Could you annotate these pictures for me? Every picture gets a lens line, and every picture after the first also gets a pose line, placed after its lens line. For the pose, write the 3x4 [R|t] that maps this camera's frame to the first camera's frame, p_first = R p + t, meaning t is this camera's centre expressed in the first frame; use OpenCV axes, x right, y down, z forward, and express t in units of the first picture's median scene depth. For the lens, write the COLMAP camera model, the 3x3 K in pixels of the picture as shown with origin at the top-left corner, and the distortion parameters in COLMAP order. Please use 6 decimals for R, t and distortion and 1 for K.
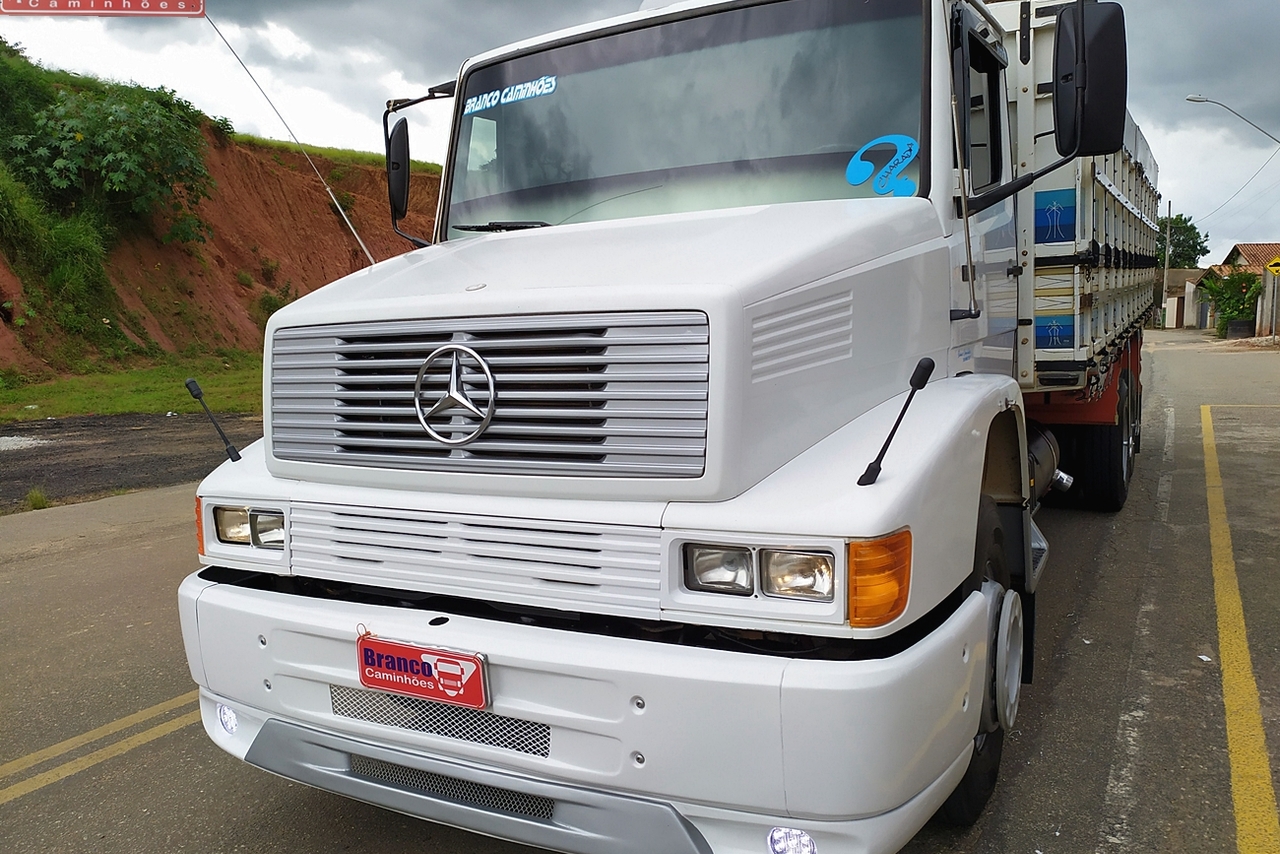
lens RADIAL K [[845.2, 0, 640.0], [0, 845.2, 427.0], [0, 0, 1]] dist [0.025182, 0.000188]
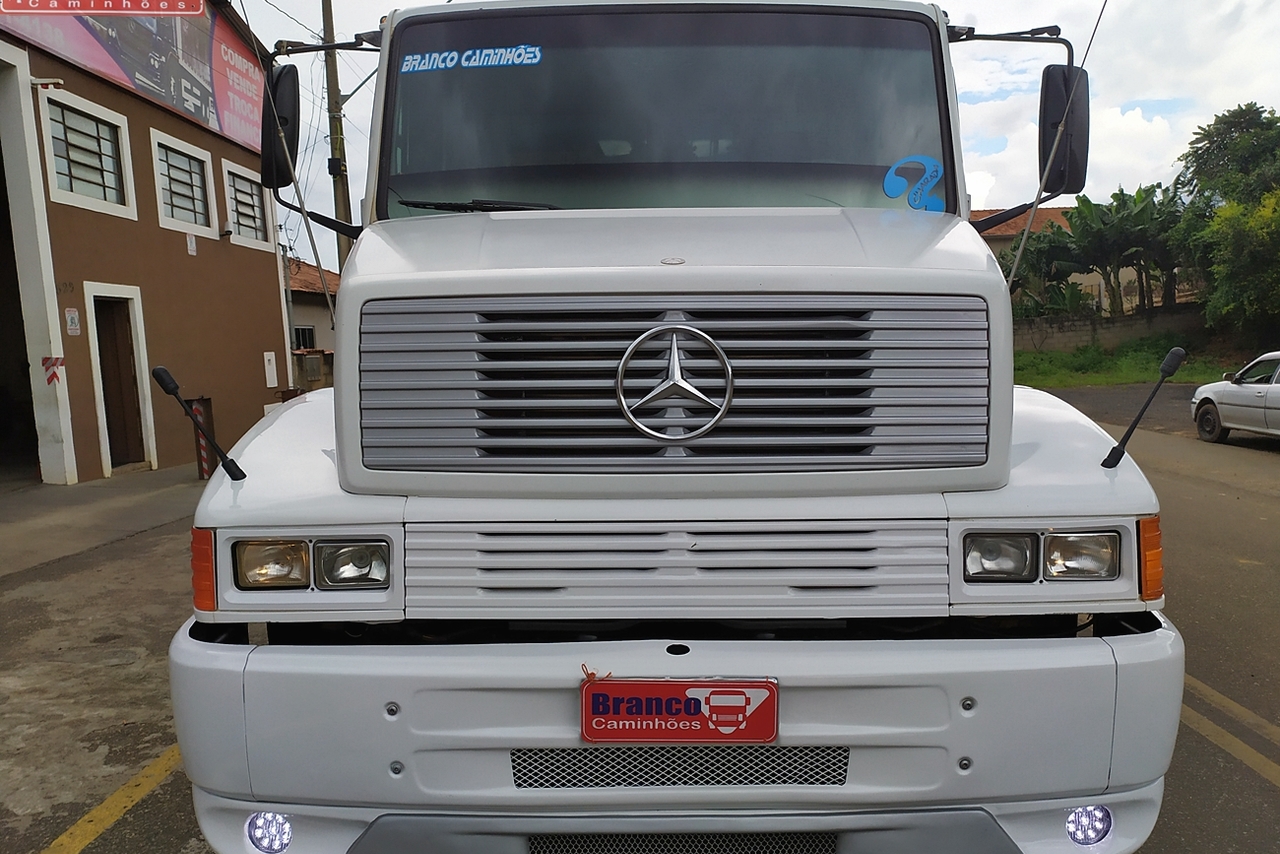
lens RADIAL K [[845.2, 0, 640.0], [0, 845.2, 427.0], [0, 0, 1]] dist [0.025182, 0.000188]
pose [[0.905483, -0.005614, 0.424345, -0.625220], [0.020314, 0.999340, -0.030126, 0.032468], [-0.423896, 0.035898, 0.904999, 0.244013]]
